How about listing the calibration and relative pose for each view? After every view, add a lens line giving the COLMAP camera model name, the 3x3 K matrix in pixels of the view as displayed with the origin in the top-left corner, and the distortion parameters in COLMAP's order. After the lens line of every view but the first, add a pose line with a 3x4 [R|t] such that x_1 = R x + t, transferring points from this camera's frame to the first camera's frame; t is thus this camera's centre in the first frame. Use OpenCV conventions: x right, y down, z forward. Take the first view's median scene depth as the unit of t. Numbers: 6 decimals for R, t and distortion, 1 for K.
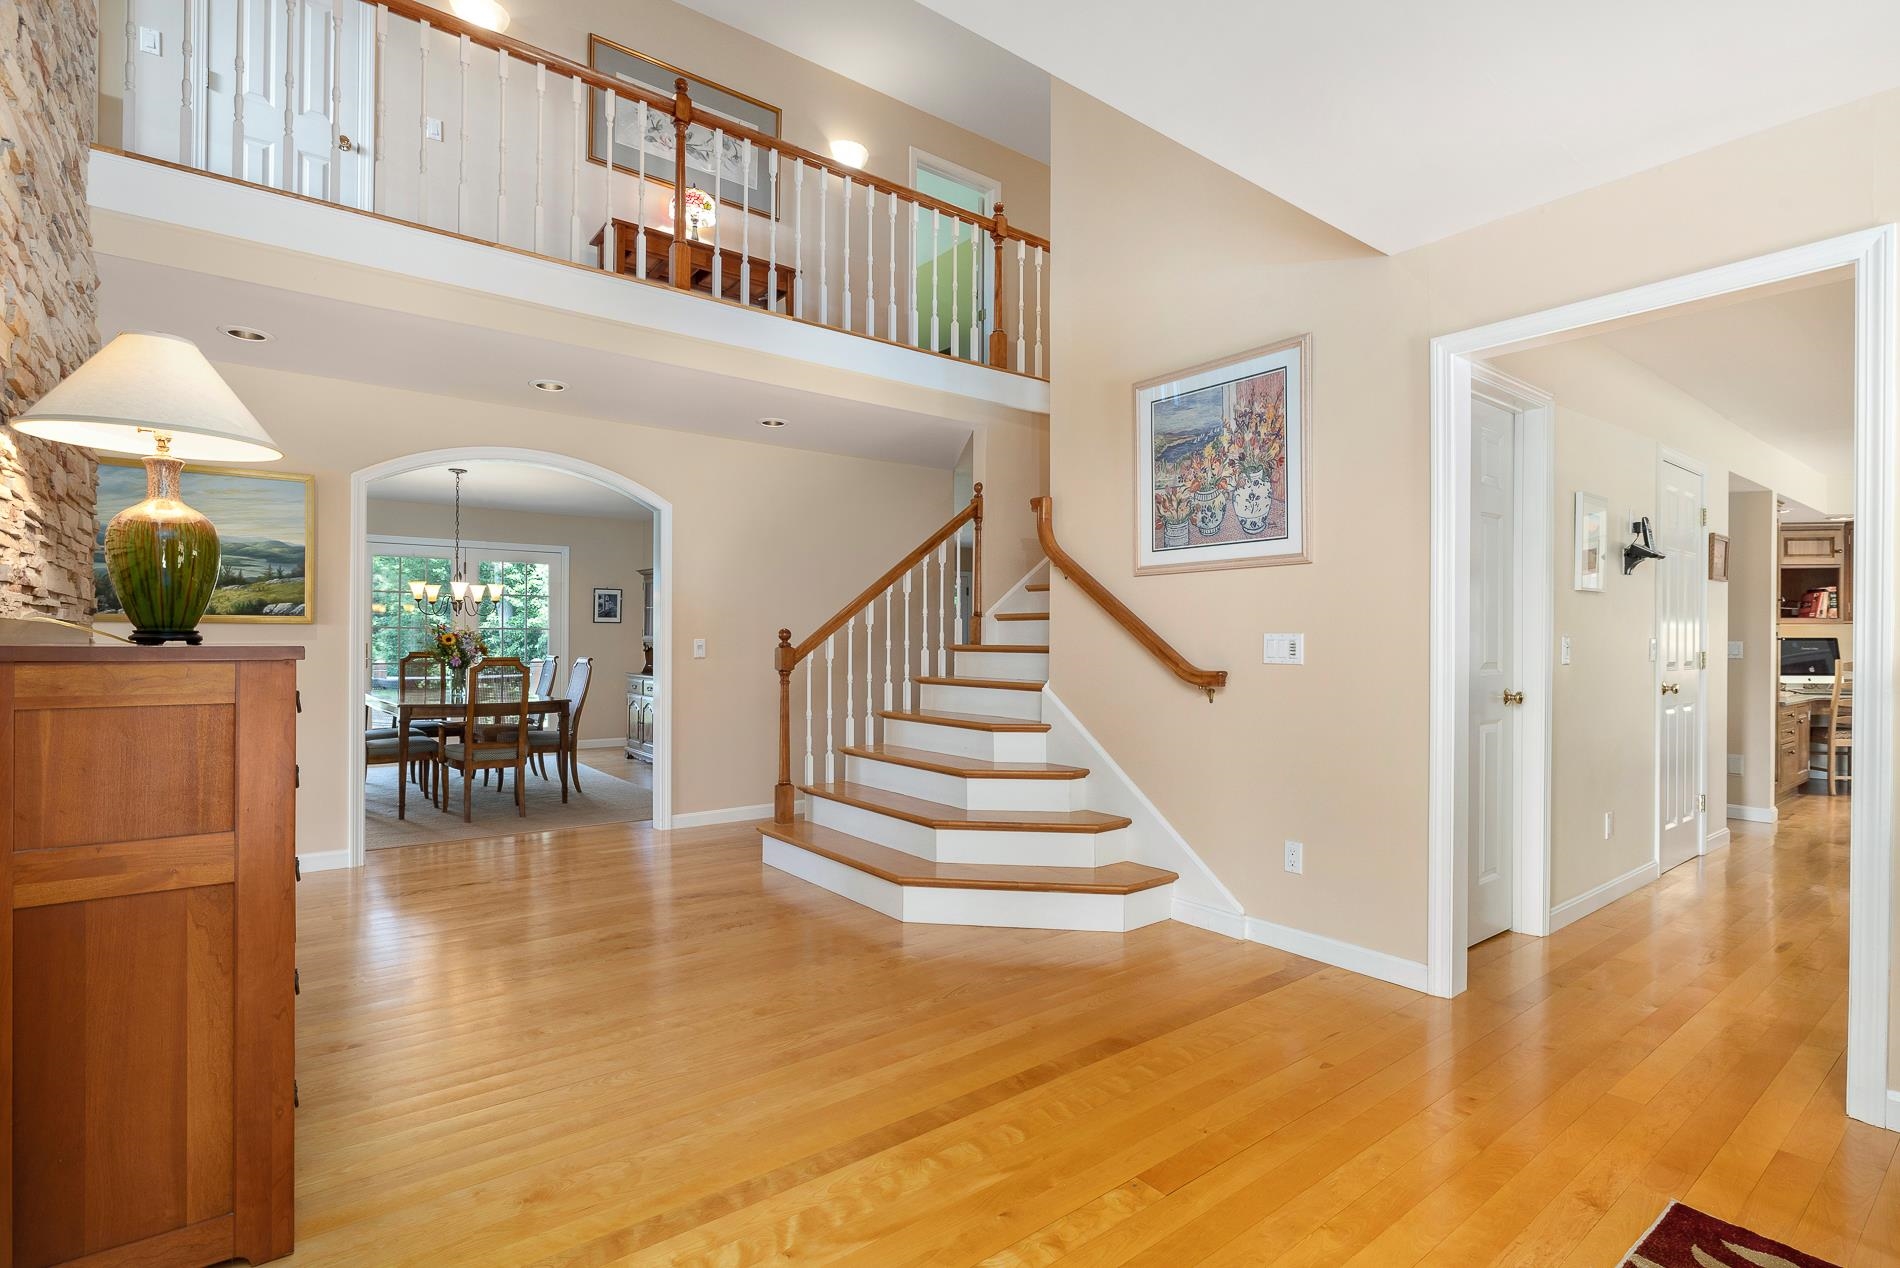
lens RADIAL K [[905.8, 0, 946.8], [0, 905.8, 636.0], [0, 0, 1]] dist [-0.017210, 0.000493]
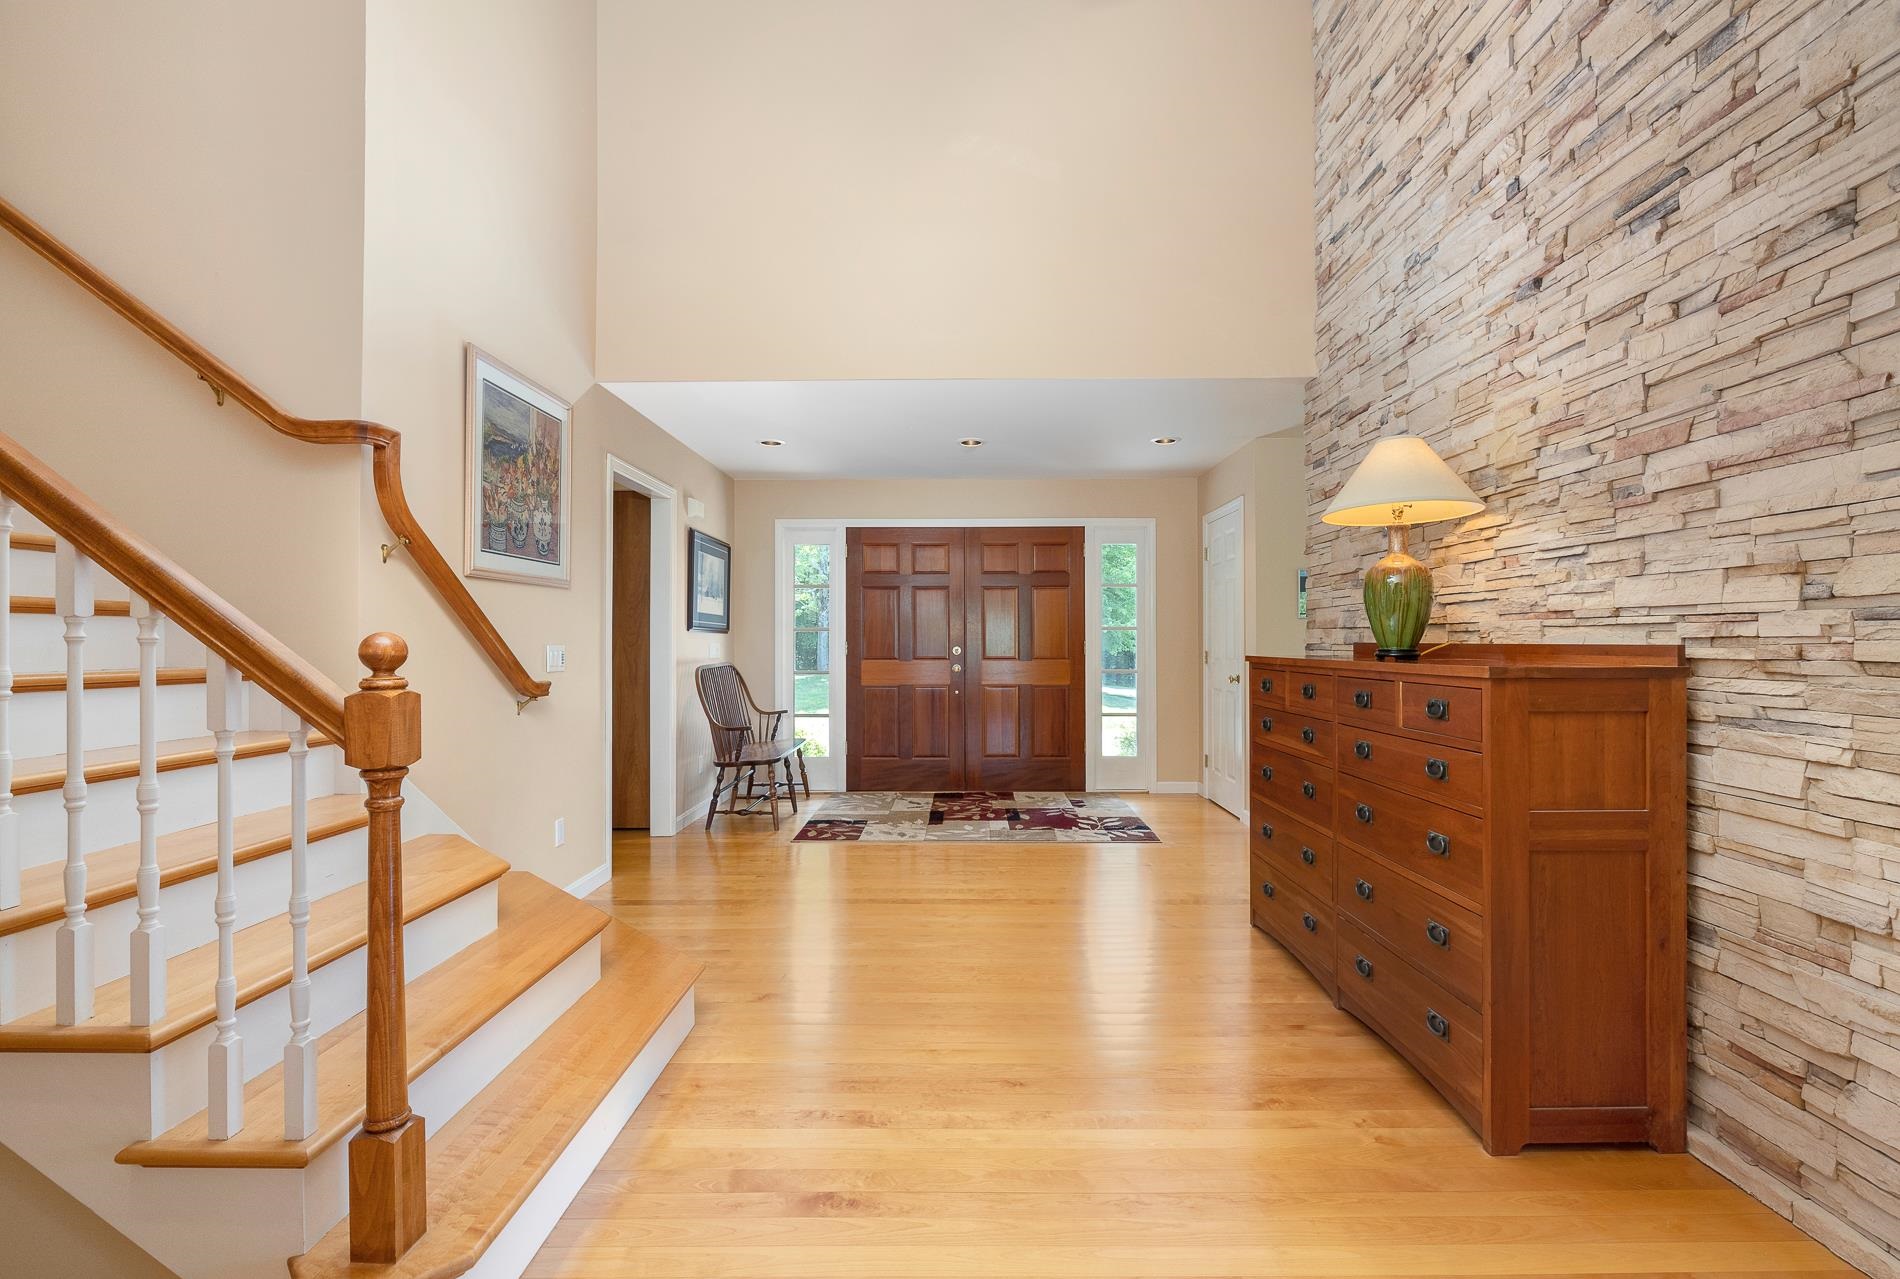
lens RADIAL K [[873.0, 0, 948.9], [0, 873.0, 639.8], [0, 0, 1]] dist [-0.006166, -0.000062]
pose [[-0.786305, 0.001034, 0.617837, -0.661412], [0.000956, 0.999999, -0.000457, -0.007672], [-0.617838, 0.000231, -0.786306, 1.425240]]
